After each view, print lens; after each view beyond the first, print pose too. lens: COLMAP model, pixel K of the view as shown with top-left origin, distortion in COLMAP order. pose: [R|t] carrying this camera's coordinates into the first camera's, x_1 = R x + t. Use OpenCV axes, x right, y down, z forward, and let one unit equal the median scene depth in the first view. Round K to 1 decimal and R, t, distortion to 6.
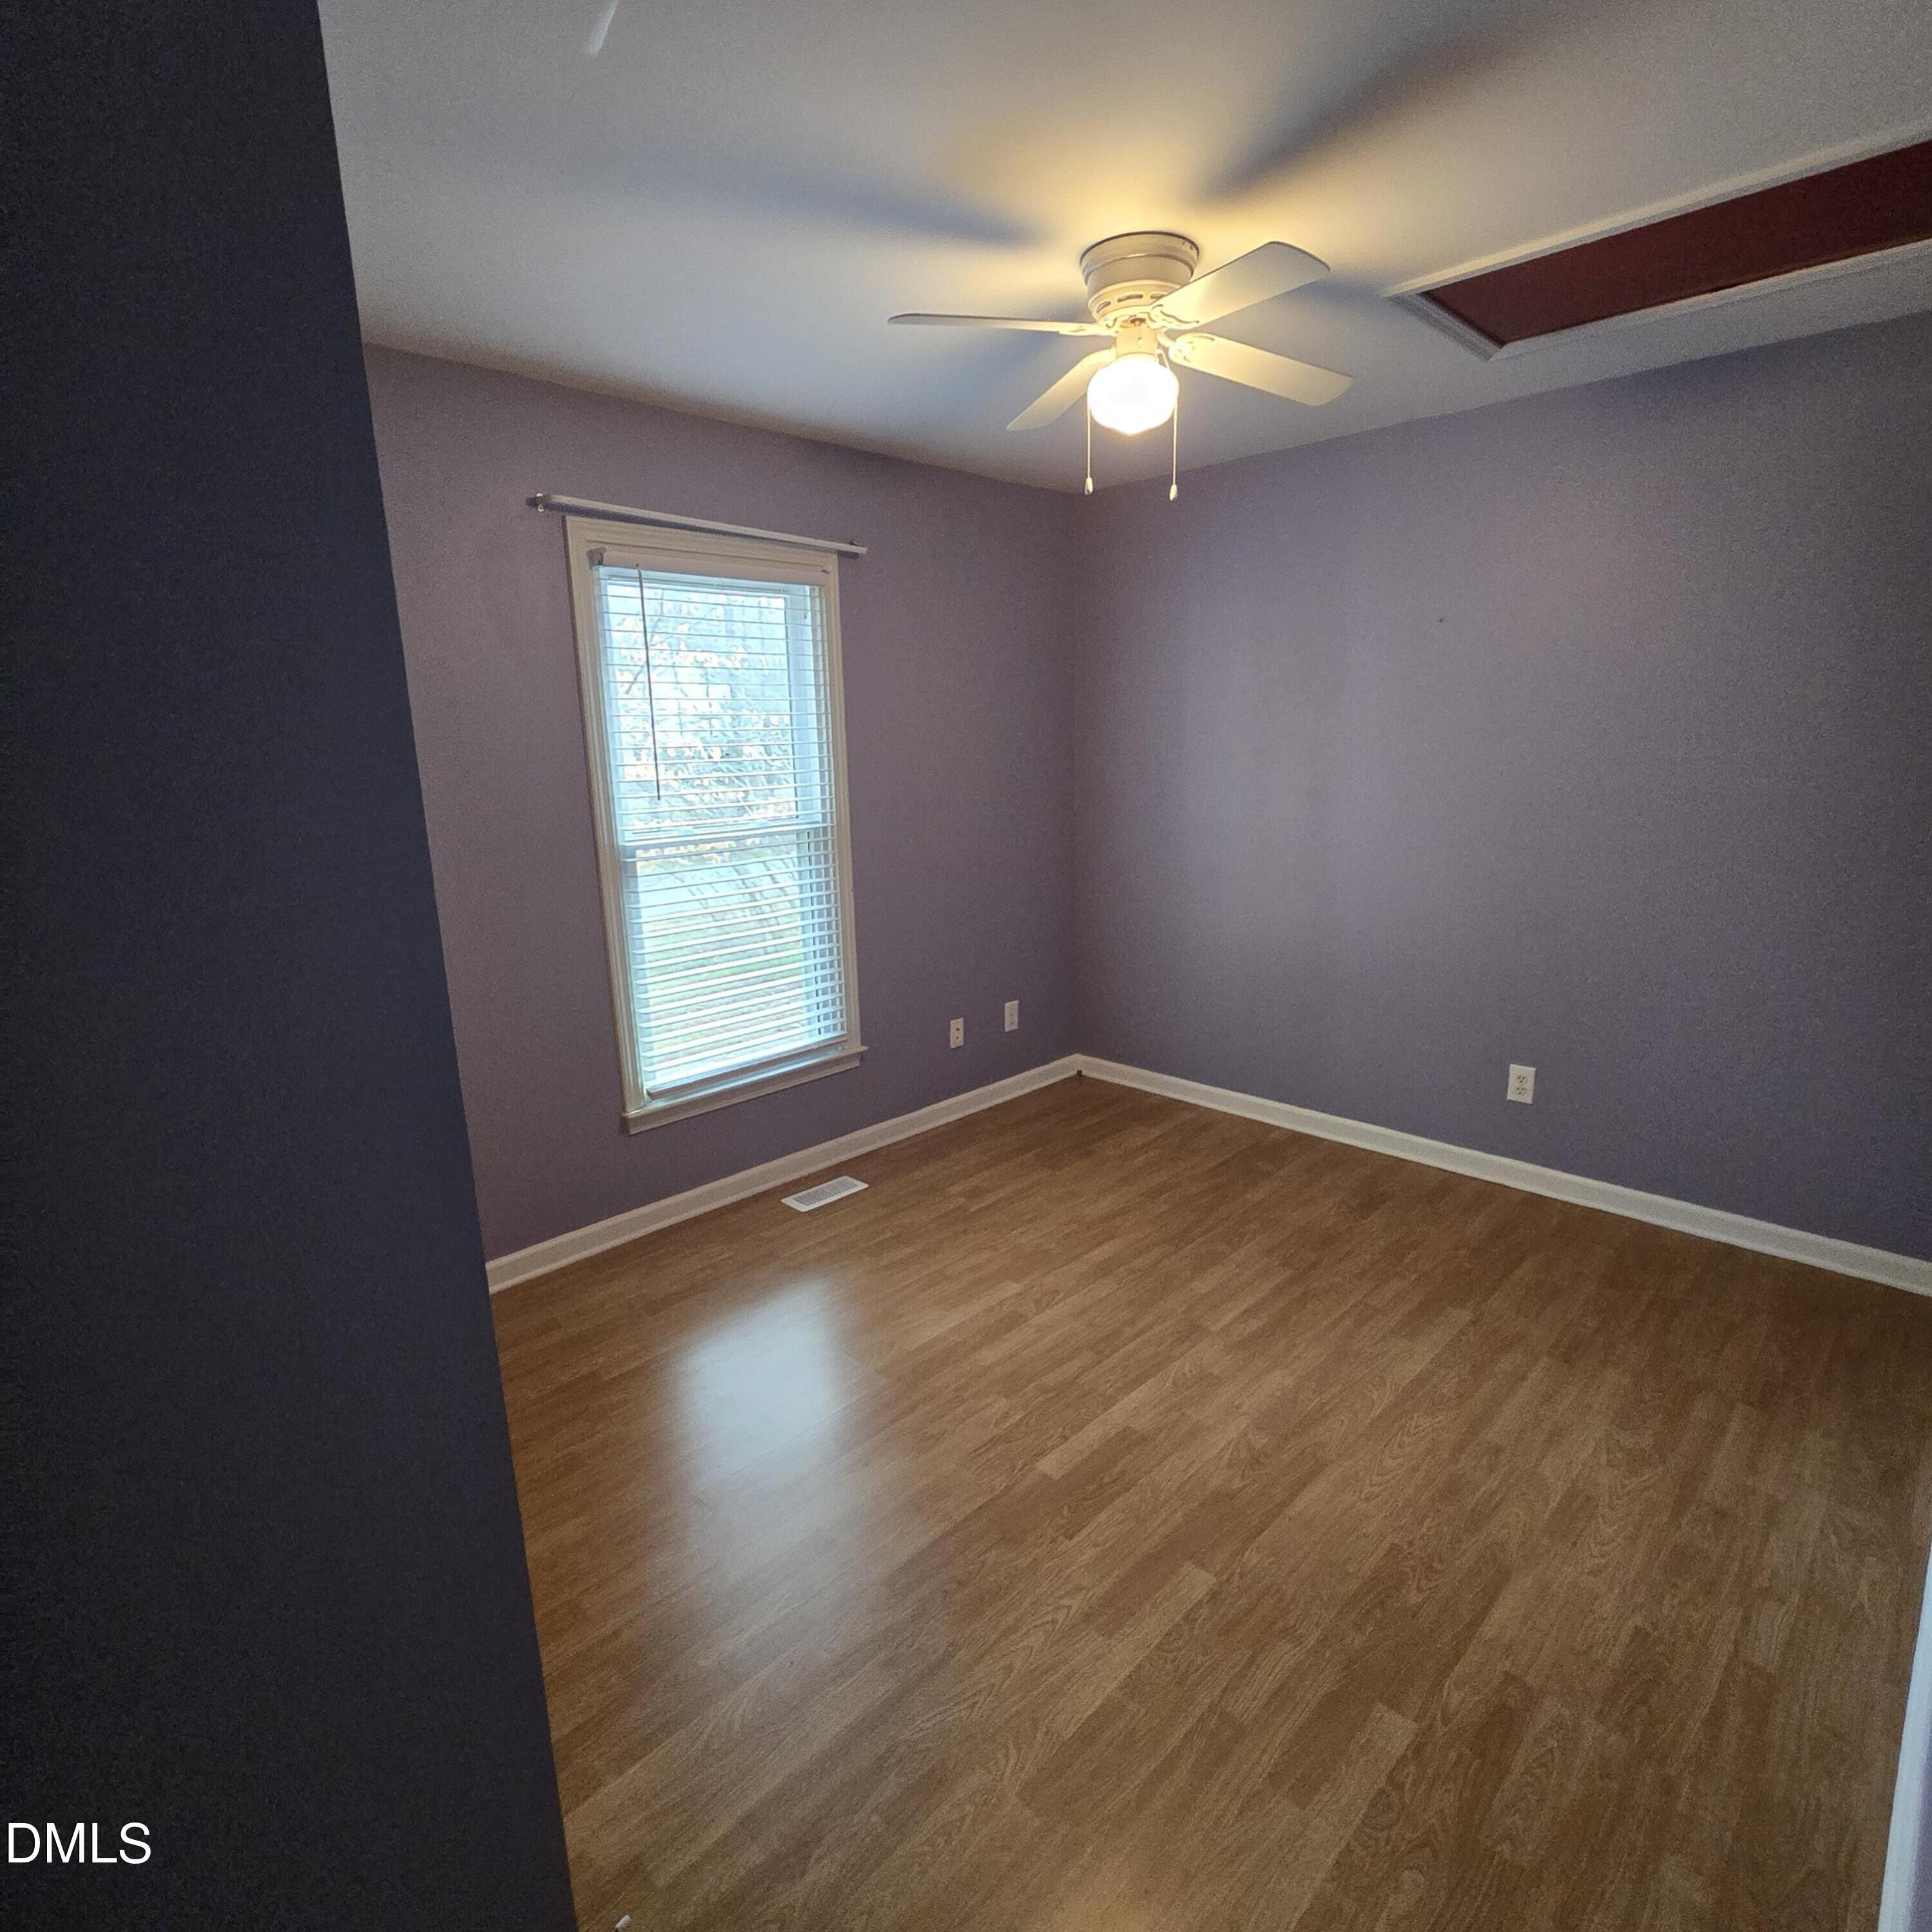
lens RADIAL K [[1055.6, 0, 966.0], [0, 1055.6, 966.0], [0, 0, 1]] dist [-0.015224, -0.001446]
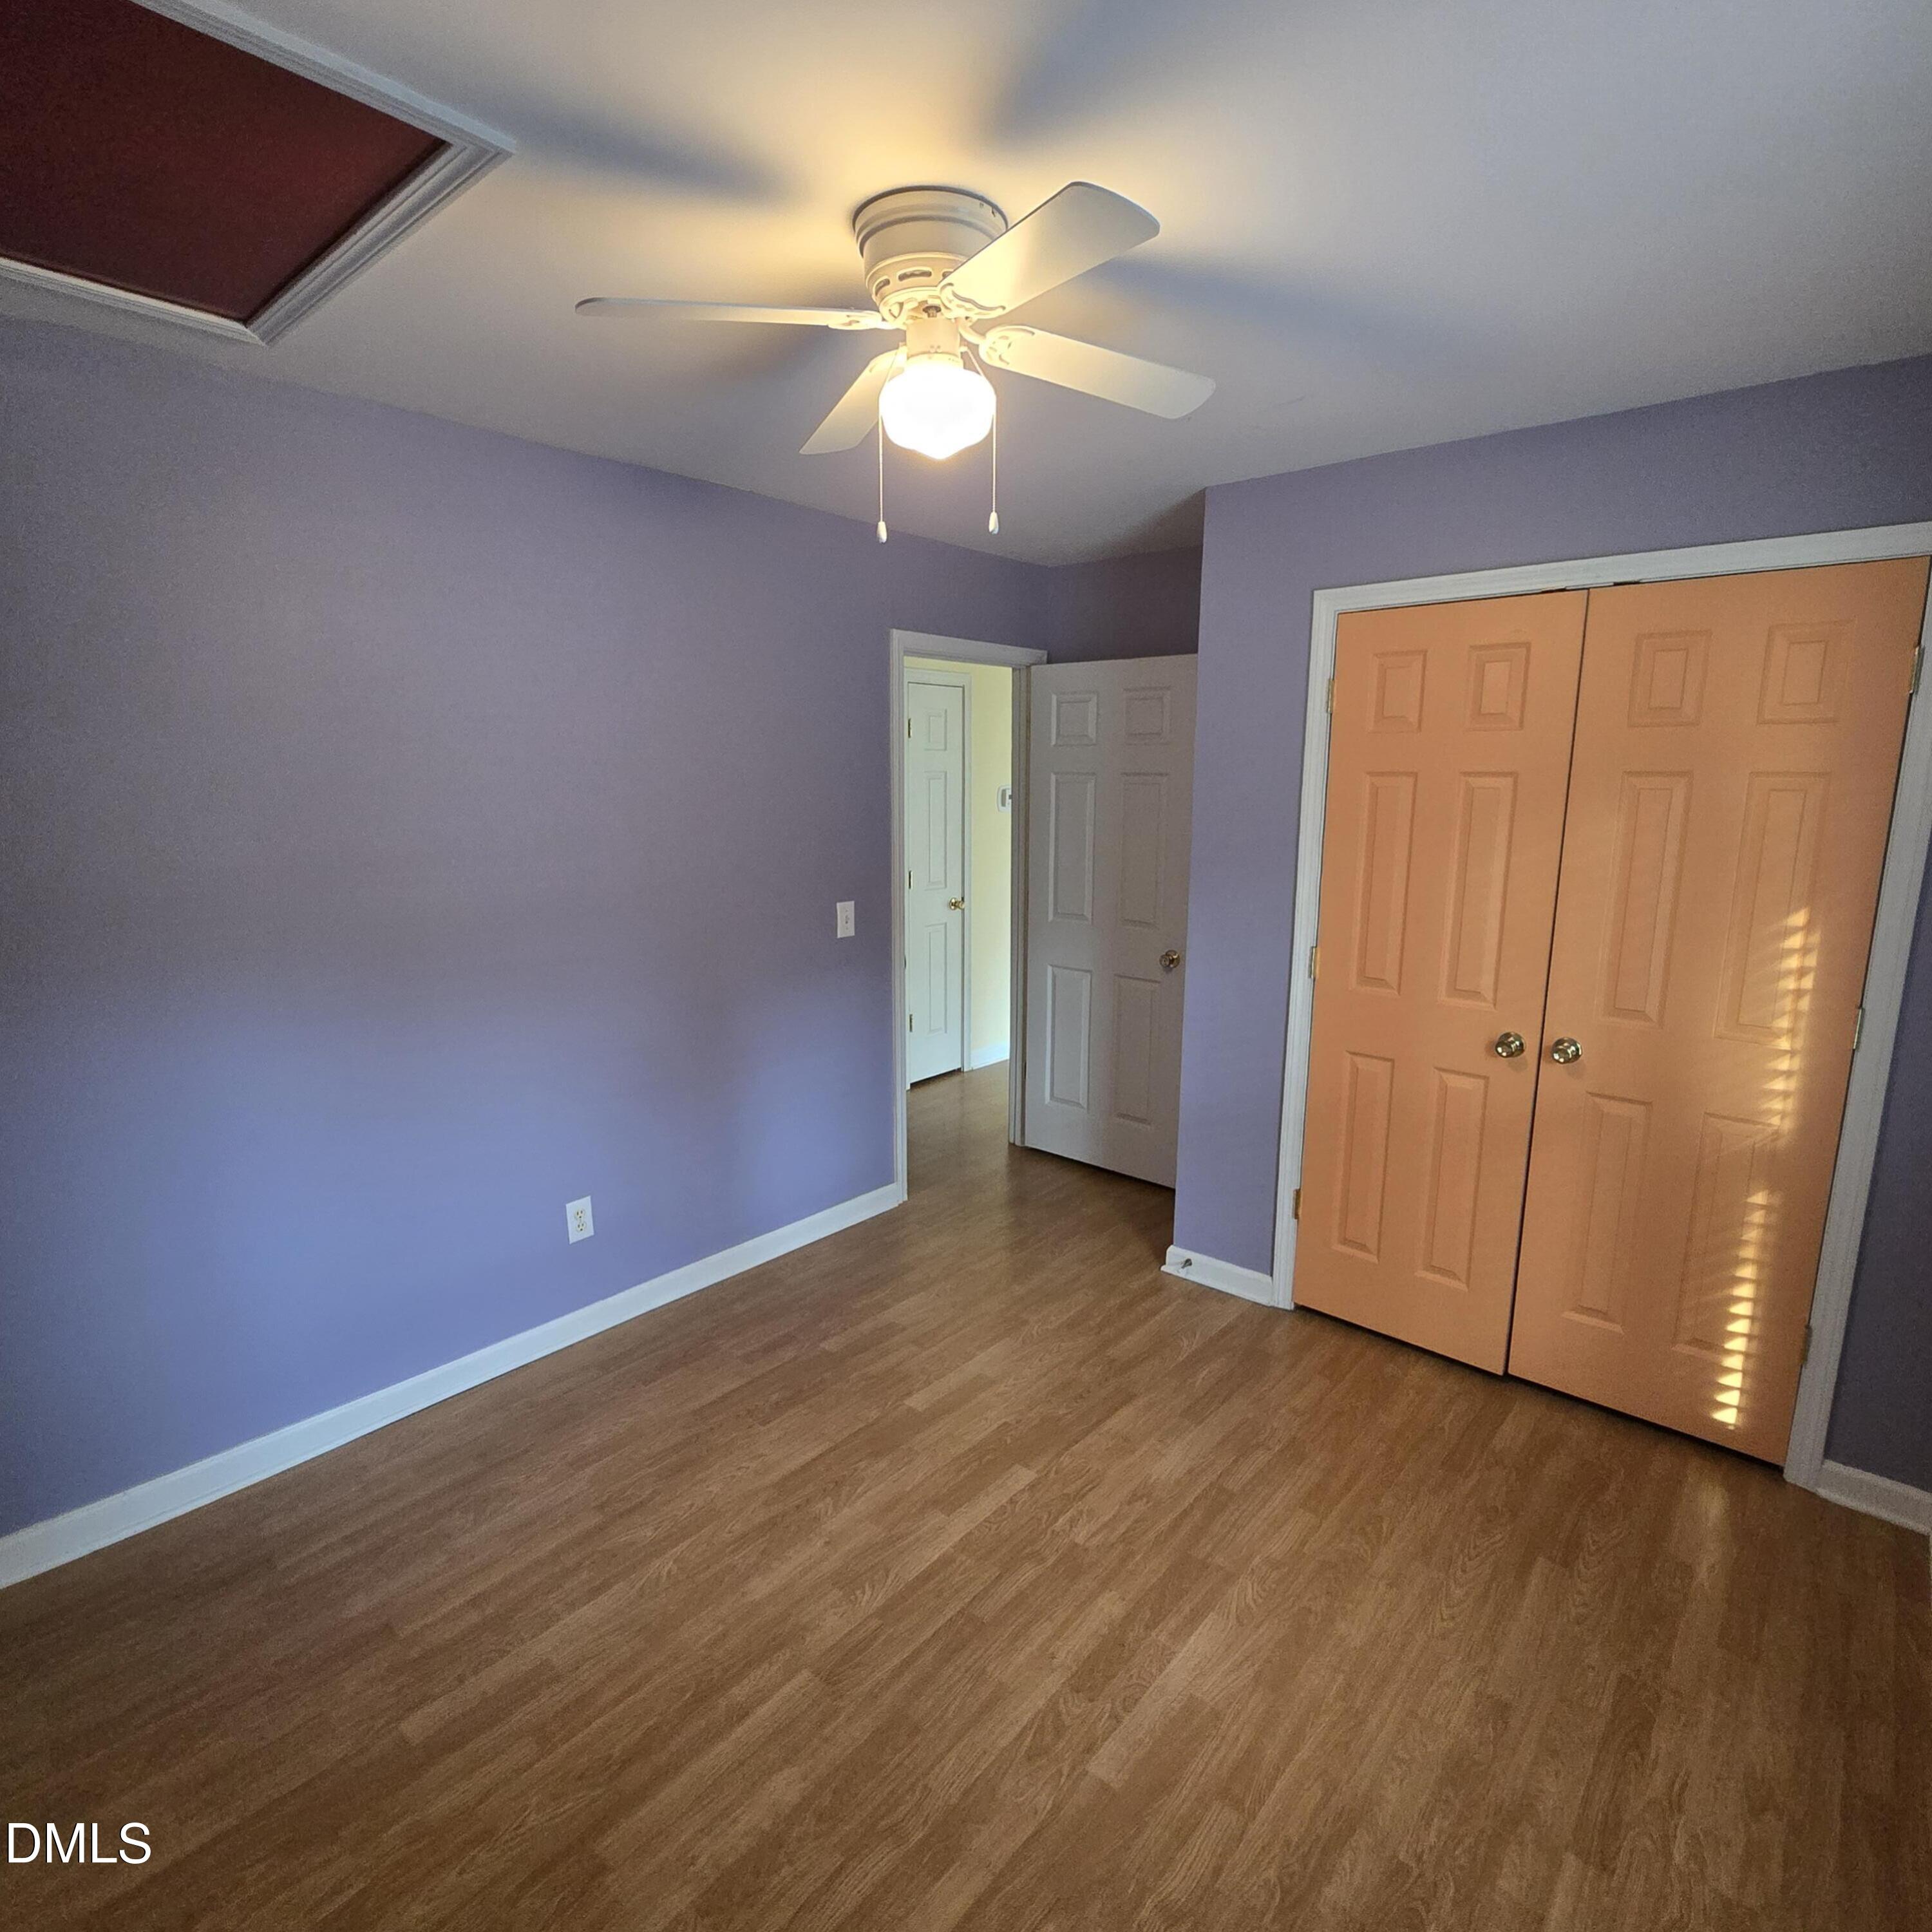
lens RADIAL K [[1055.6, 0, 966.0], [0, 1055.6, 966.0], [0, 0, 1]] dist [-0.015224, -0.001446]
pose [[-0.997690, 0.031045, -0.060420, 0.173540], [0.005208, 0.921796, 0.387641, -0.408817], [0.067729, 0.386431, -0.919828, 1.637833]]
